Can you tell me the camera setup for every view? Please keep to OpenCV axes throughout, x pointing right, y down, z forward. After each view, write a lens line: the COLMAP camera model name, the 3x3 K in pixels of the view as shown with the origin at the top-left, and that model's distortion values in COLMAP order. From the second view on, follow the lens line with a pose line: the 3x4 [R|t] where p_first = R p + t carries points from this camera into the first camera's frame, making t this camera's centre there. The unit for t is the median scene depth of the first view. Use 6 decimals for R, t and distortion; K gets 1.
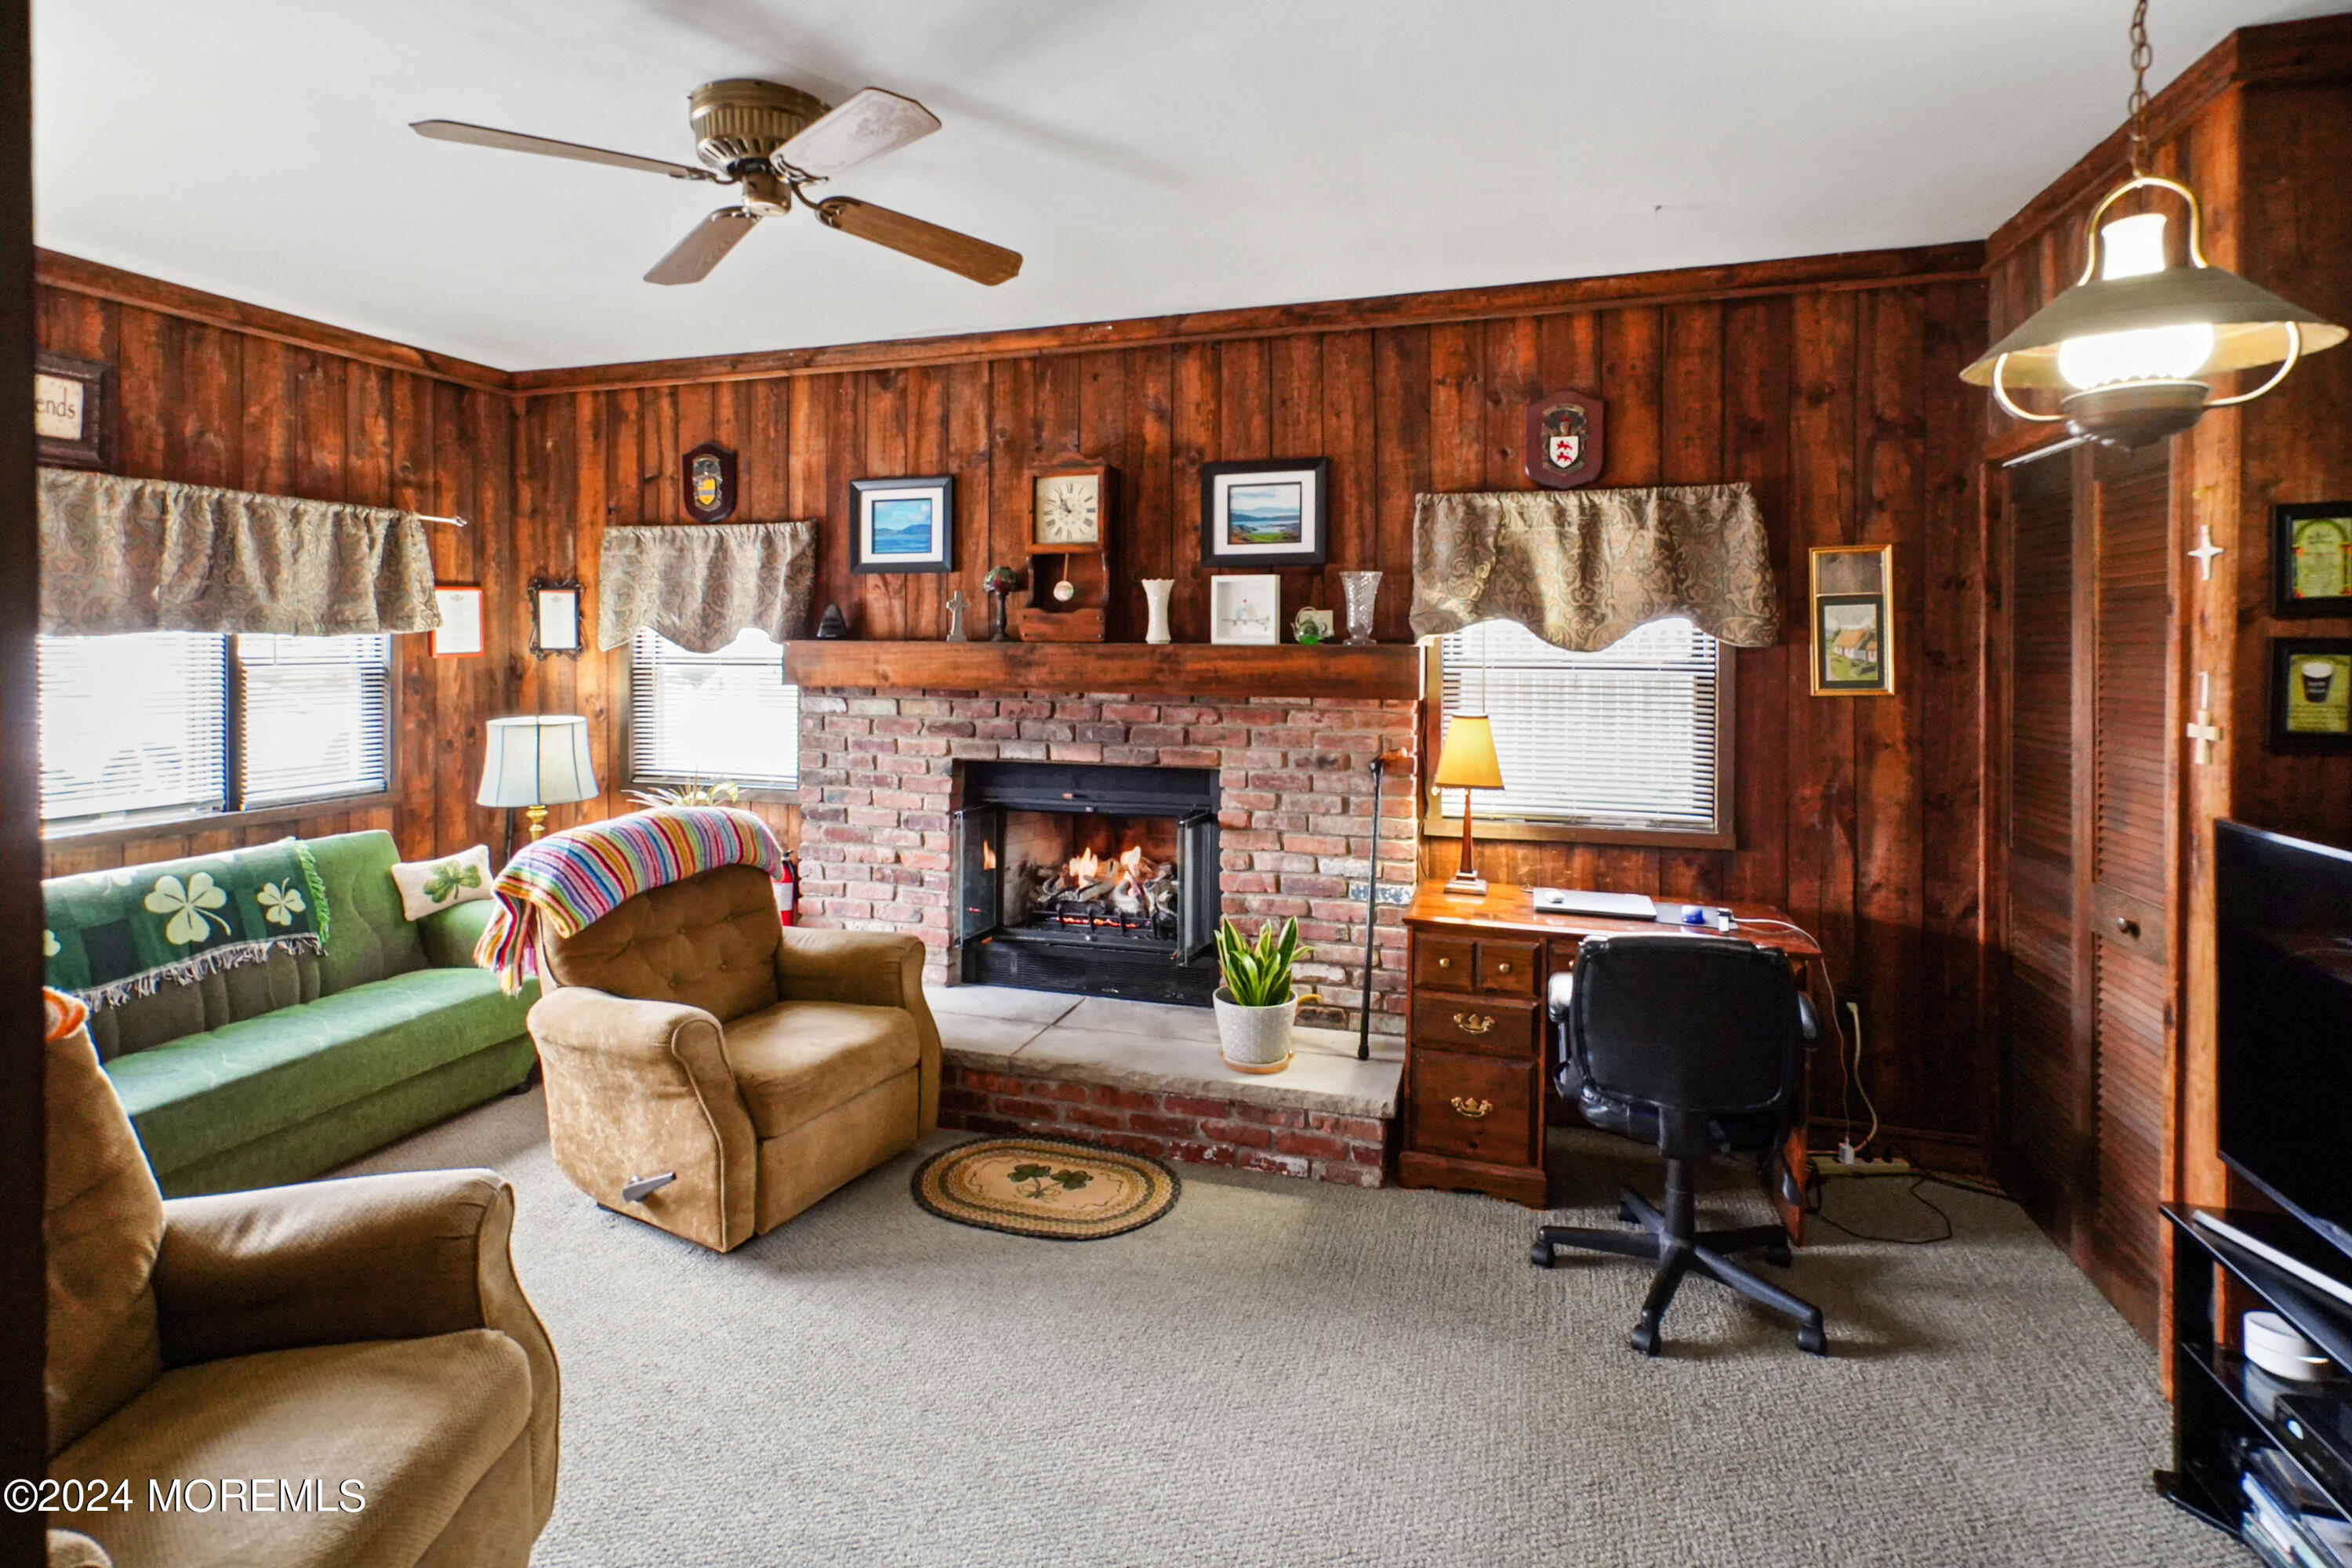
lens RADIAL K [[1133.5, 0, 1187.6], [0, 1133.5, 655.7], [0, 0, 1]] dist [-0.002341, 0.000543]
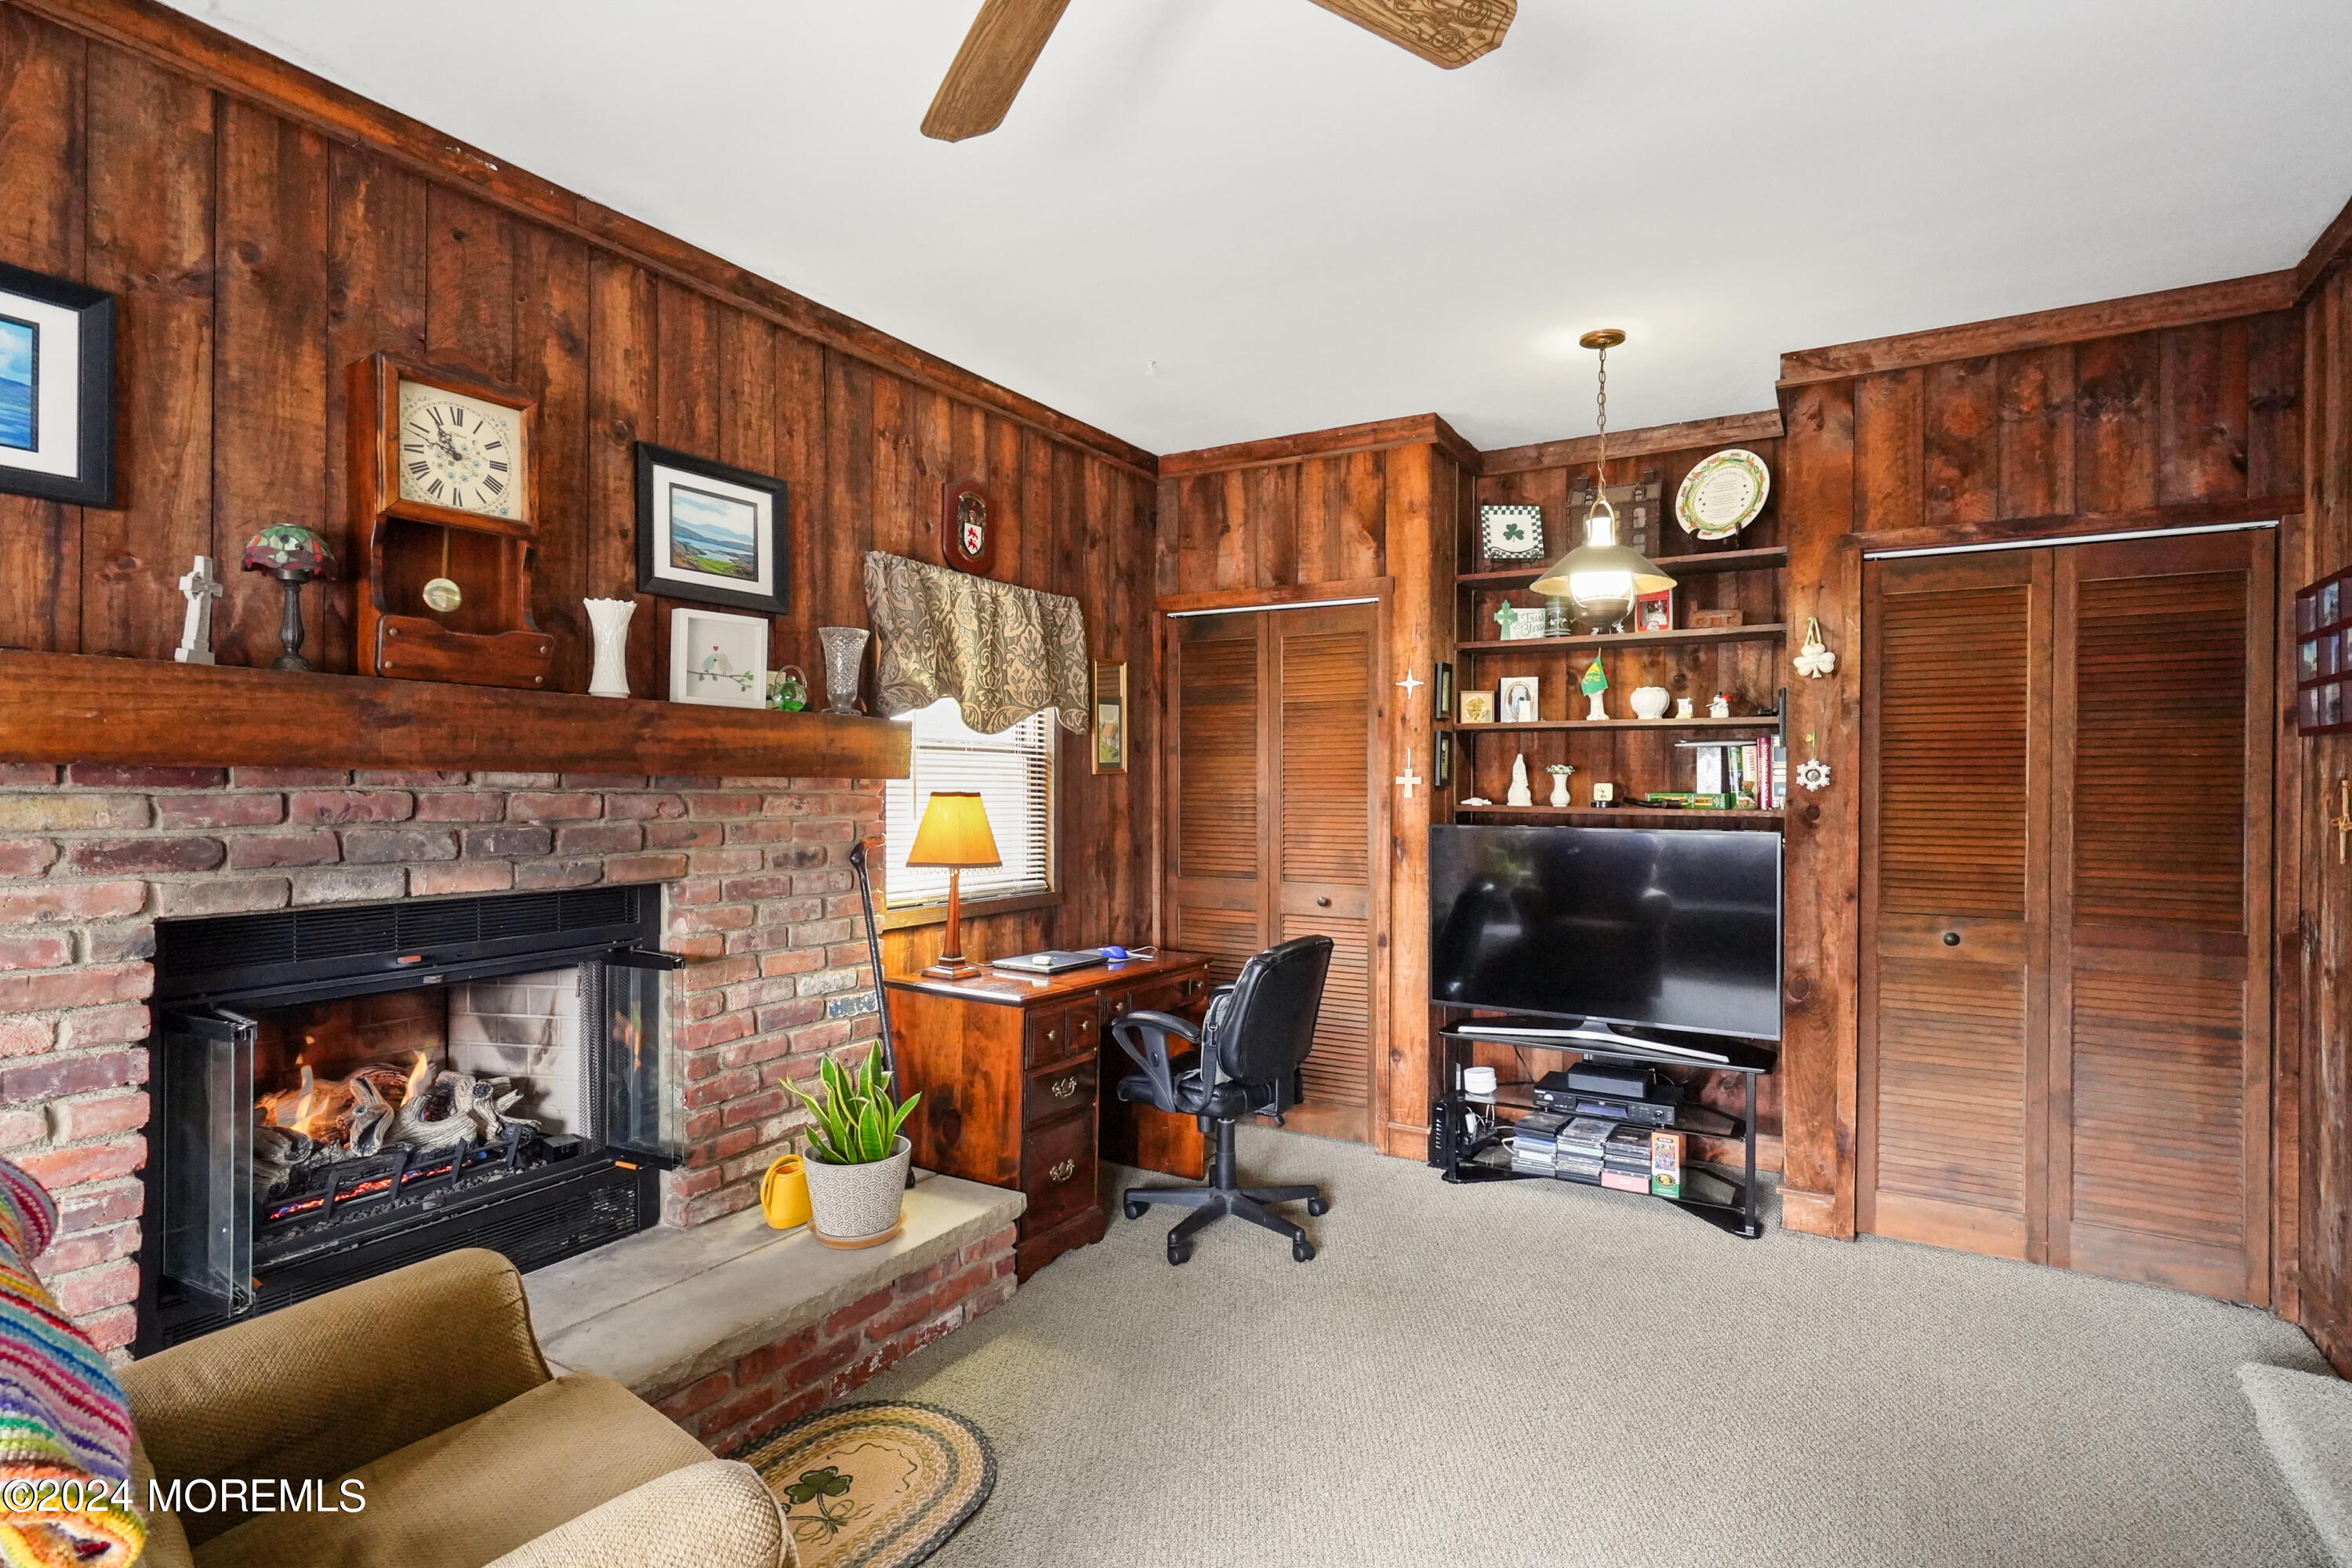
lens RADIAL K [[1159.3, 0, 1164.7], [0, 1159.3, 778.2], [0, 0, 1]] dist [0.000761, 0.000722]
pose [[0.249896, 0.003602, 0.968266, -0.610763], [0.005721, 0.999970, -0.005196, 0.042040], [-0.968256, 0.006838, 0.249867, 0.535615]]
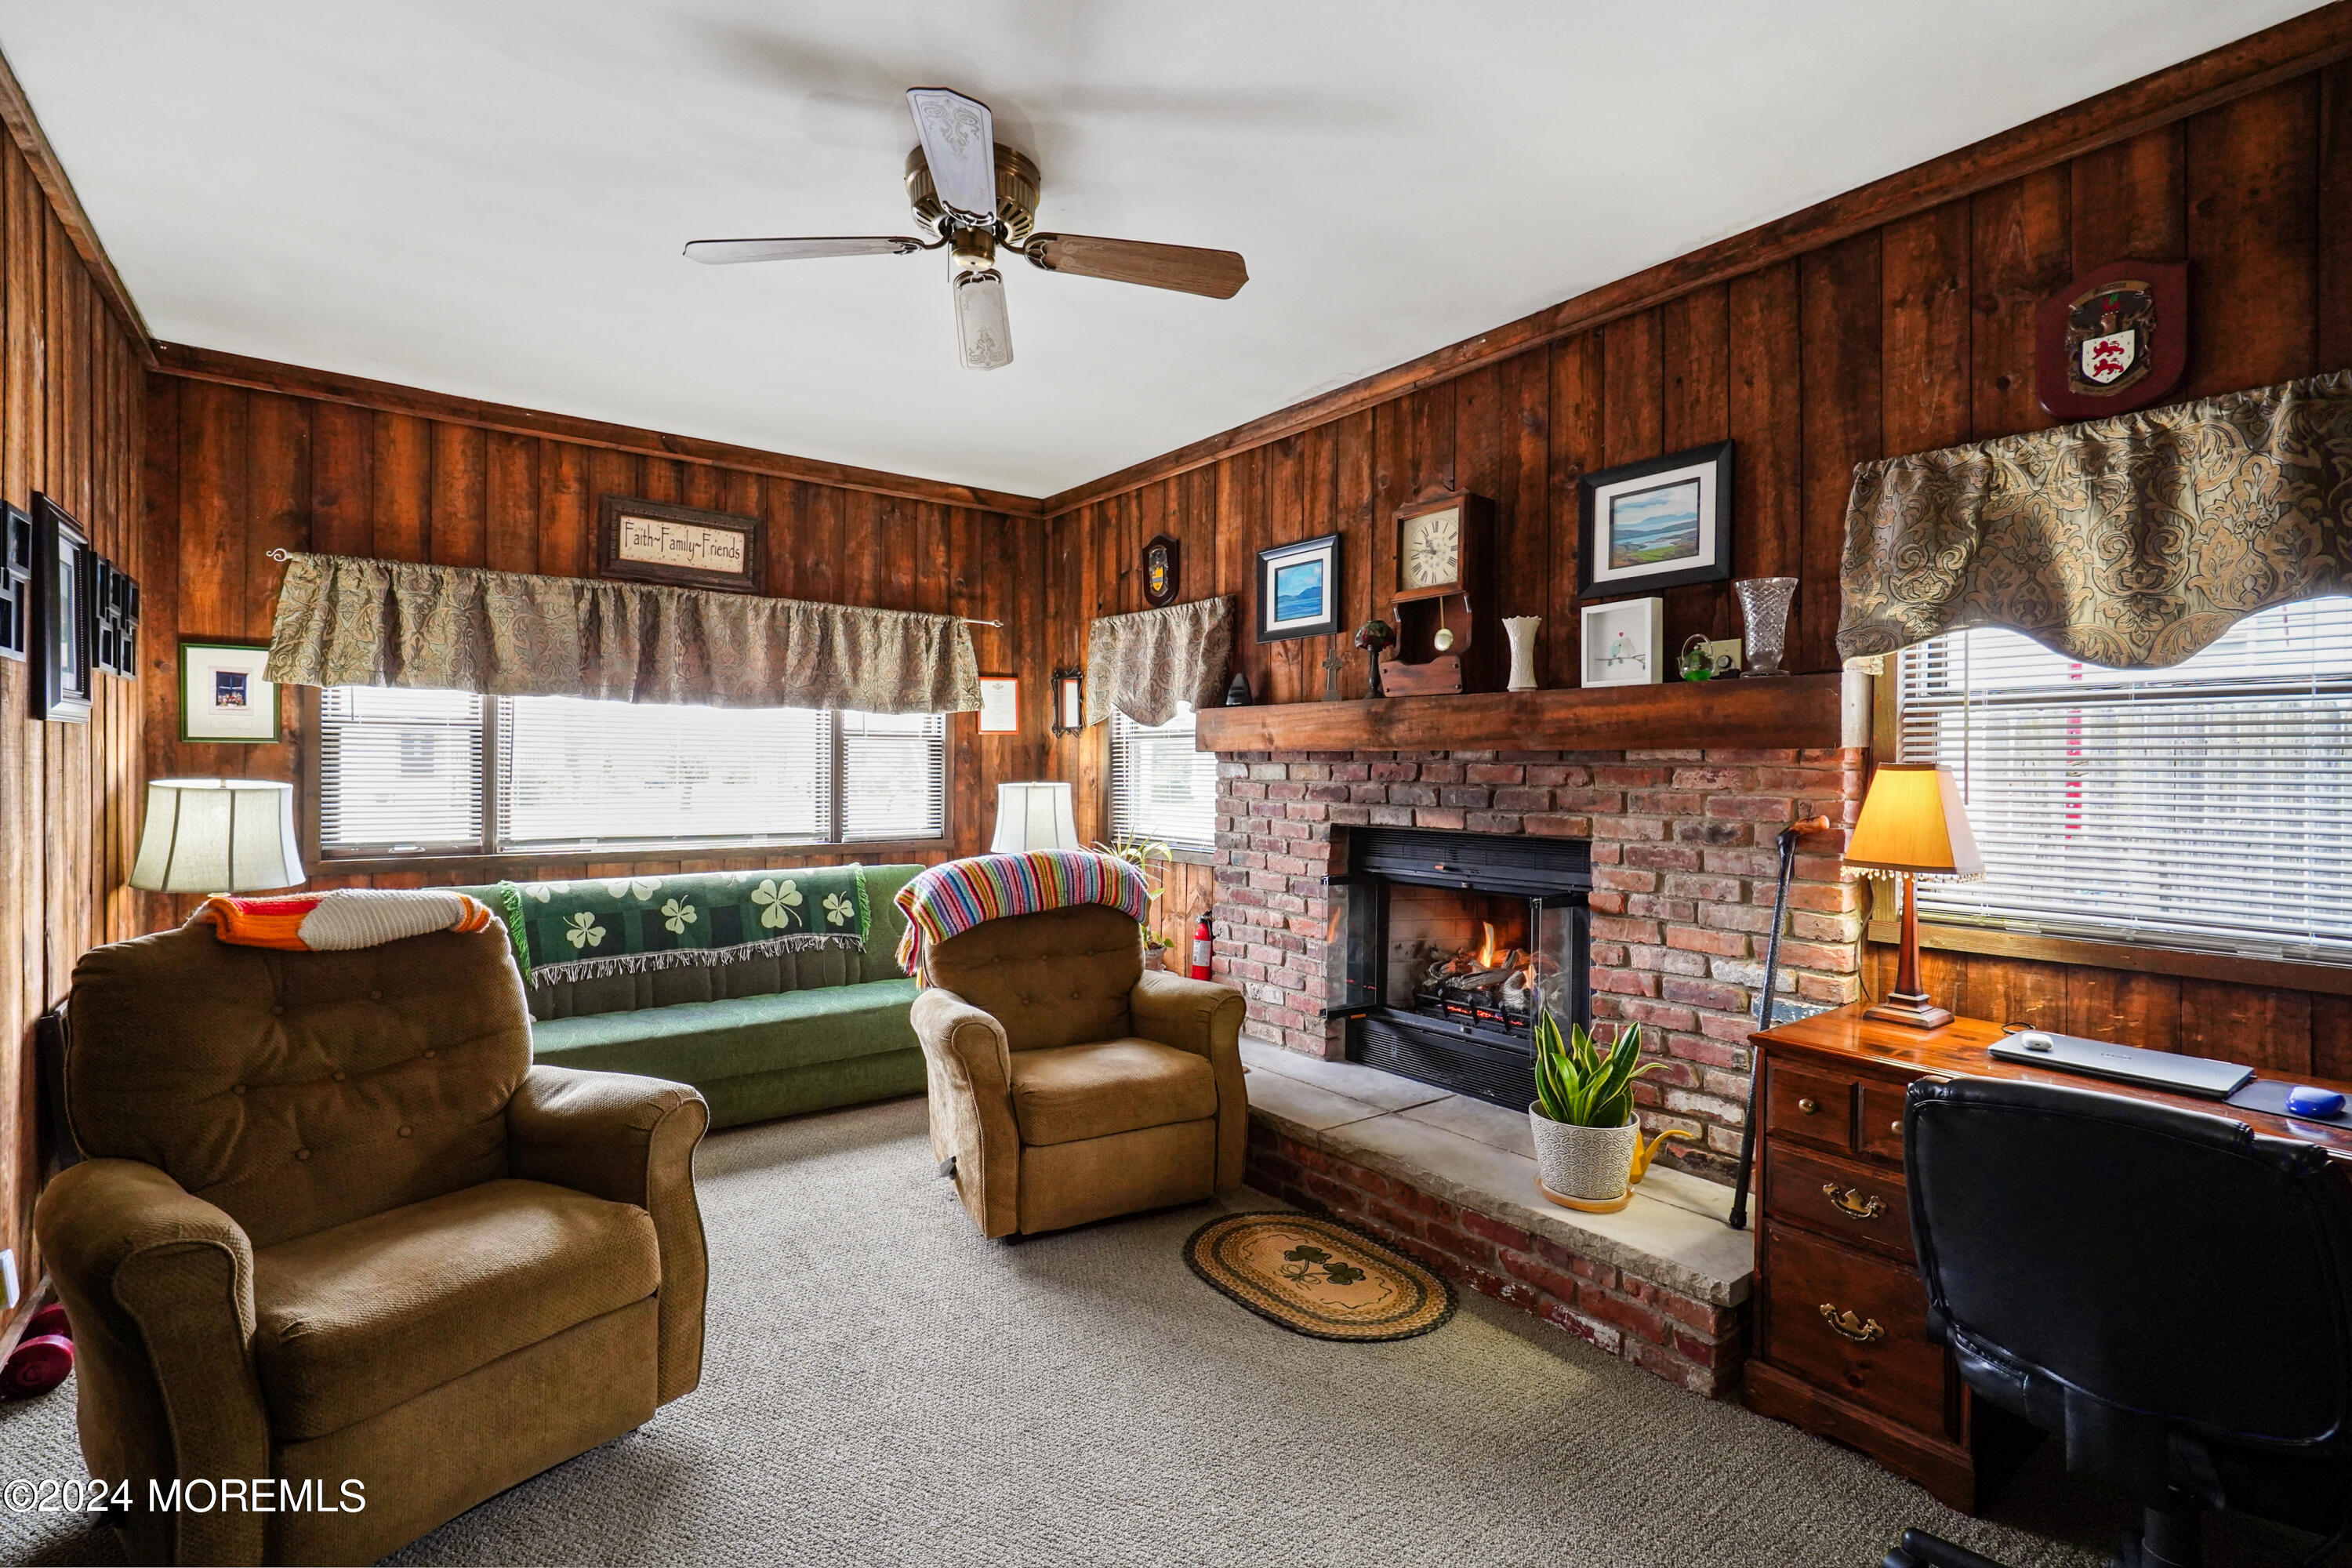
lens RADIAL K [[1097.9, 0, 1171.3], [0, 1097.9, 772.4], [0, 0, 1]] dist [0.000840, 0.001819]
pose [[0.808381, 0.003662, -0.588648, 0.255811], [-0.011070, 0.999898, -0.008982, 0.061937], [0.588556, 0.013777, 0.808339, 0.177199]]
